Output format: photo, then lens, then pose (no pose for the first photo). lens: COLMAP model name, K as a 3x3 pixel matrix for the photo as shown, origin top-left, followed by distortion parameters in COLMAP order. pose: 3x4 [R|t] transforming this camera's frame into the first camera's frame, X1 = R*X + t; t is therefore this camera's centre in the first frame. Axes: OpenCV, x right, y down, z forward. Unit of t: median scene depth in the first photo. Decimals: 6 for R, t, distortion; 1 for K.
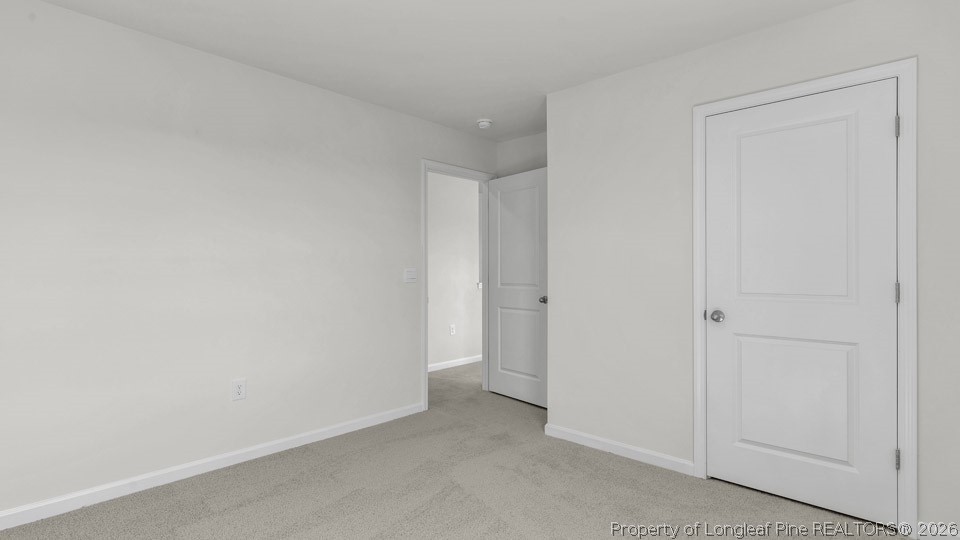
lens RADIAL K [[472.6, 0, 480.0], [0, 472.6, 270.0], [0, 0, 1]] dist [-0.000629, 0.000081]
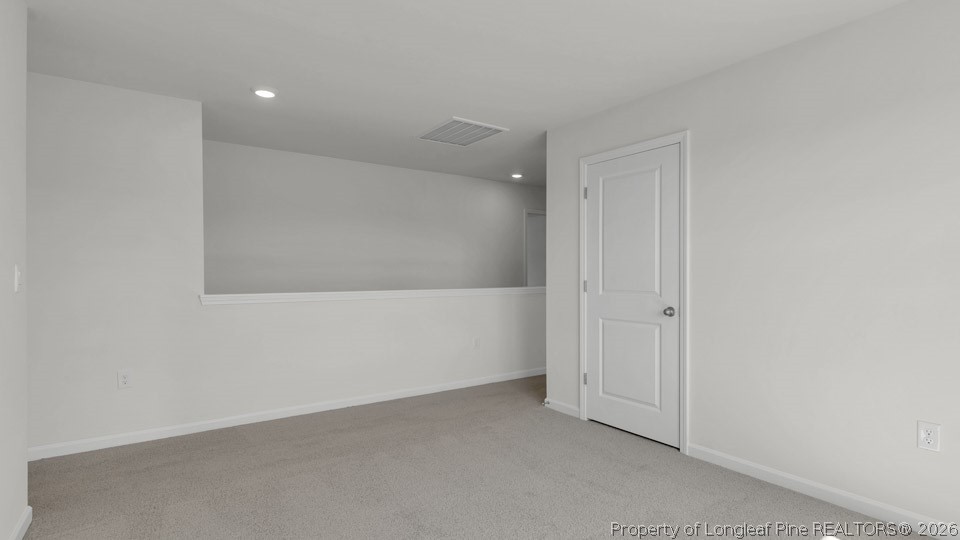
lens RADIAL K [[457.4, 0, 480.0], [0, 457.4, 270.0], [0, 0, 1]] dist [-0.001277, 0.000014]
pose [[0.978935, -0.001980, -0.204161, 0.488310], [0.001033, 0.999988, -0.004745, -0.005330], [0.204168, 0.004434, 0.978926, -0.456612]]
